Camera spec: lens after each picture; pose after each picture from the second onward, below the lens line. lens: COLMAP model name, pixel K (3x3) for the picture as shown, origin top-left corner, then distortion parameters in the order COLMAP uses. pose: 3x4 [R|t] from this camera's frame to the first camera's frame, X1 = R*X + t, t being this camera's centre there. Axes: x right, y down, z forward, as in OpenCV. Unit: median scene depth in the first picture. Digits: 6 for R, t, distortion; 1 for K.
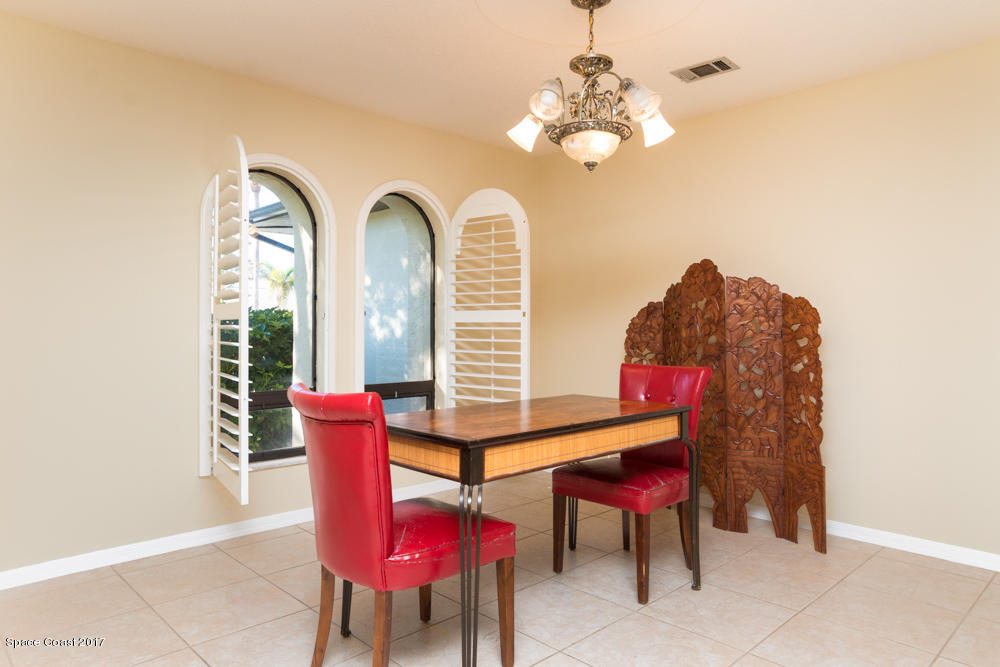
lens RADIAL K [[649.1, 0, 500.0], [0, 649.1, 333.5], [0, 0, 1]] dist [0.001426, 0.002350]
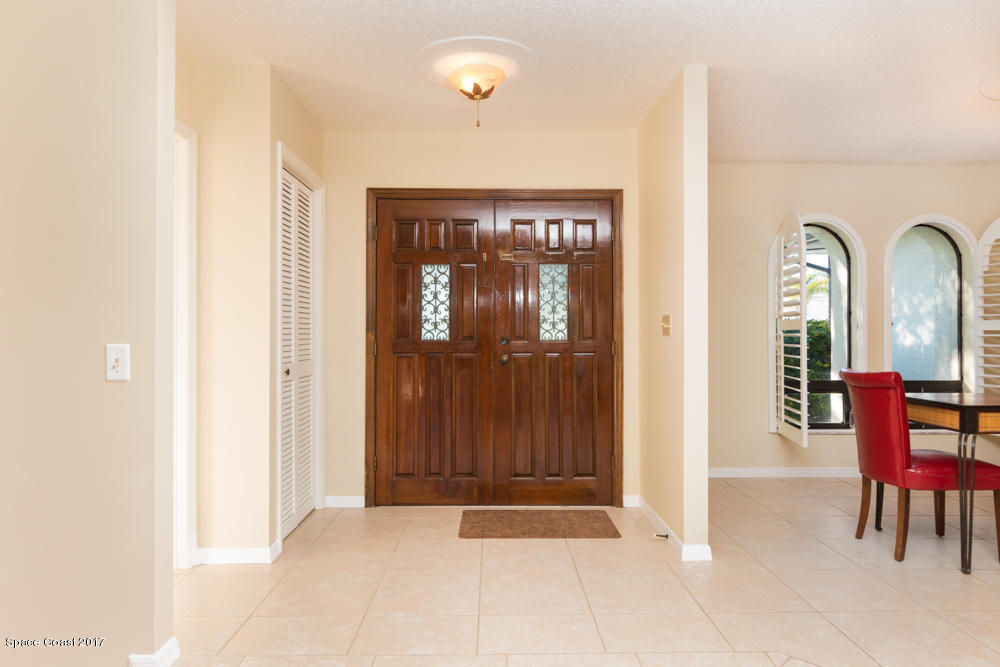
lens RADIAL K [[649.1, 0, 500.0], [0, 649.1, 333.5], [0, 0, 1]] dist [0.001426, 0.002350]
pose [[0.729885, -0.006645, -0.683537, 0.105599], [-0.001506, 0.999935, -0.011329, 0.003485], [0.683568, 0.009298, 0.729828, -0.476520]]
